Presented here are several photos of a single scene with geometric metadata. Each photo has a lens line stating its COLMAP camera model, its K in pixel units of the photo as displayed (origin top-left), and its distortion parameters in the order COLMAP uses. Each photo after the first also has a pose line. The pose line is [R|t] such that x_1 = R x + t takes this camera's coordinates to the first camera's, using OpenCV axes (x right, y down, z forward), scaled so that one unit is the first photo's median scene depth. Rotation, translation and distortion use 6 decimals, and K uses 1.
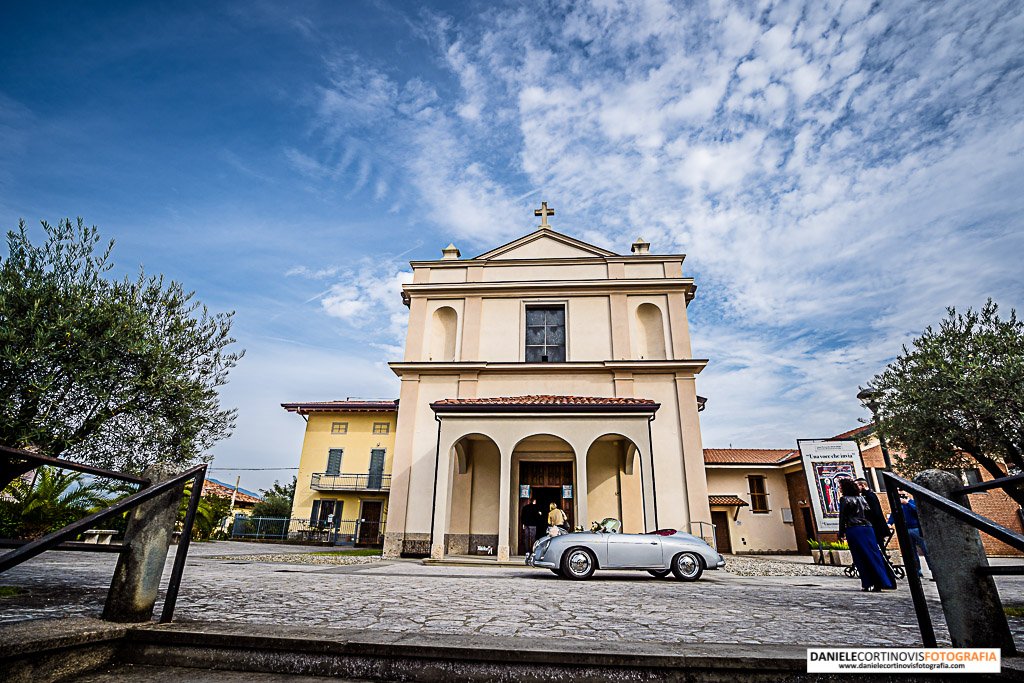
lens RADIAL K [[509.5, 0, 515.8], [0, 509.5, 341.6], [0, 0, 1]] dist [-0.047433, 0.000461]
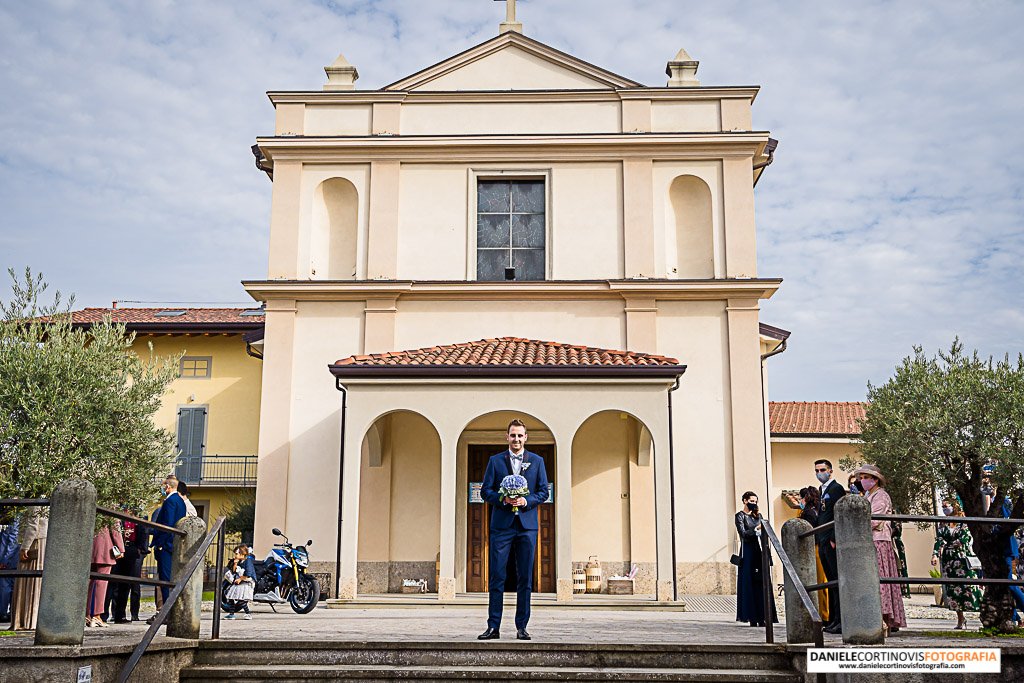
lens RADIAL K [[1130.2, 0, 507.7], [0, 1130.2, 335.4], [0, 0, 1]] dist [0.052084, 0.029057]
pose [[0.998625, -0.004289, 0.052241, -0.014529], [-0.004660, 0.985436, 0.169983, -0.118158], [-0.052209, -0.169993, 0.984061, -0.300294]]
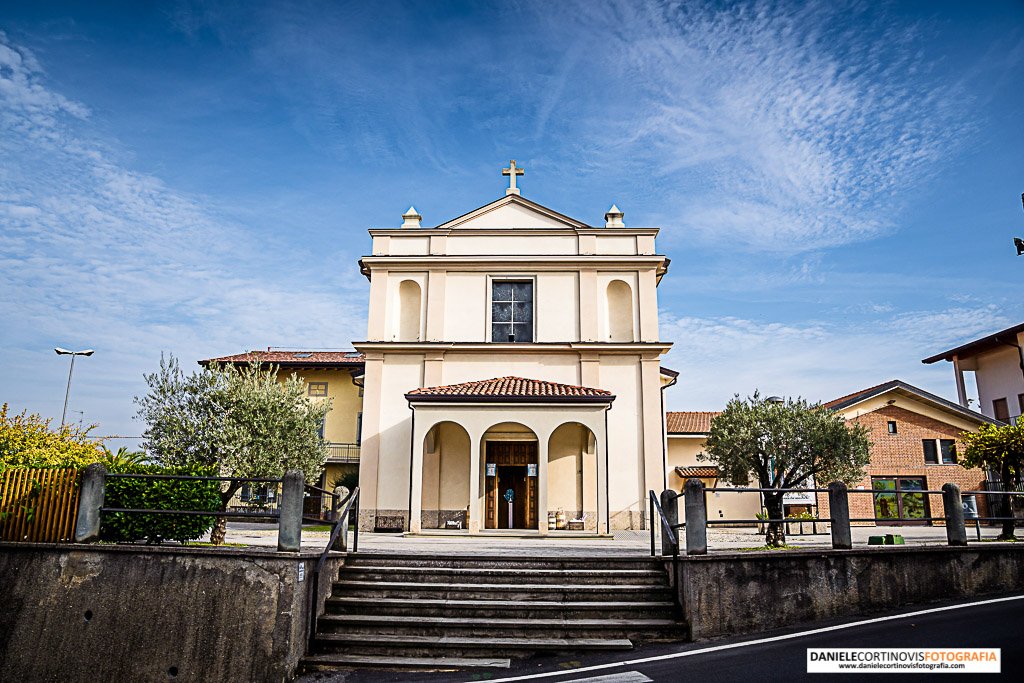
lens RADIAL K [[723.4, 0, 512.0], [0, 723.4, 341.5], [0, 0, 1]] dist [-0.125179, 0.093228]
pose [[0.998304, 0.002913, 0.058143, -0.023531], [-0.010942, 0.990337, 0.138249, -0.152687], [-0.057178, -0.138650, 0.988689, -0.381012]]
